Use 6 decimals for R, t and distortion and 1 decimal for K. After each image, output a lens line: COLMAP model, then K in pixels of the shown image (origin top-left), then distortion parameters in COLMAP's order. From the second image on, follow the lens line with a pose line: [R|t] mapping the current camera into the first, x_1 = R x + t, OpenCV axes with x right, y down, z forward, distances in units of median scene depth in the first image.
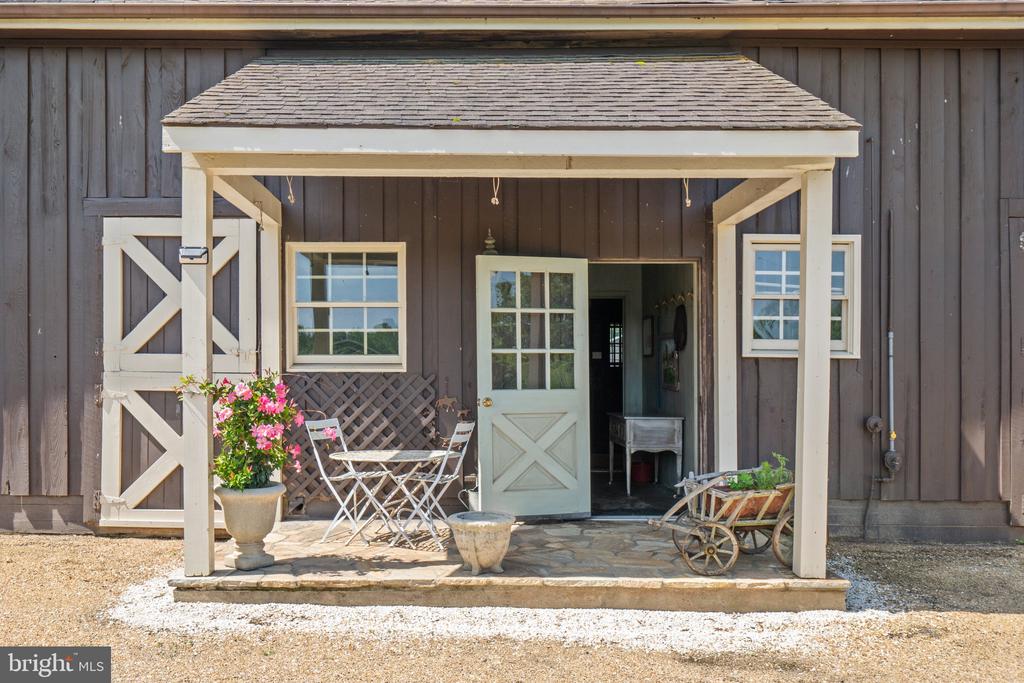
lens RADIAL K [[924.1, 0, 511.6], [0, 924.1, 348.2], [0, 0, 1]] dist [-0.006809, -0.000234]
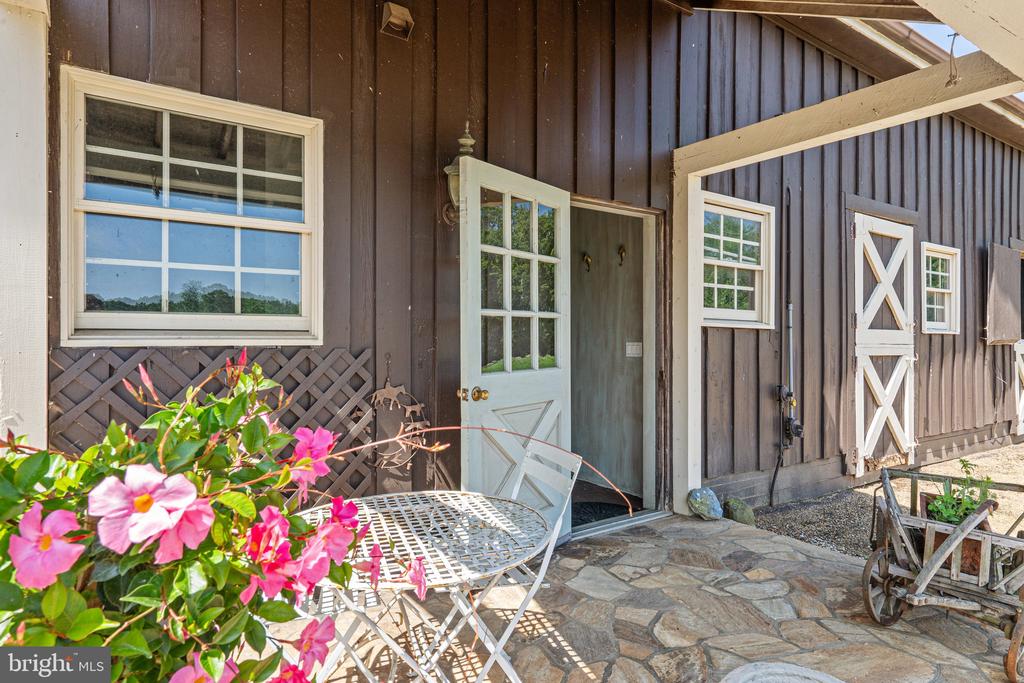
lens RADIAL K [[579.4, 0, 509.1], [0, 579.4, 333.2], [0, 0, 1]] dist [0.001227, -0.000490]
pose [[0.839127, 0.005423, 0.543908, -0.213168], [-0.011178, 0.999911, 0.007274, 0.014129], [-0.543820, -0.012184, 0.839113, 0.634294]]
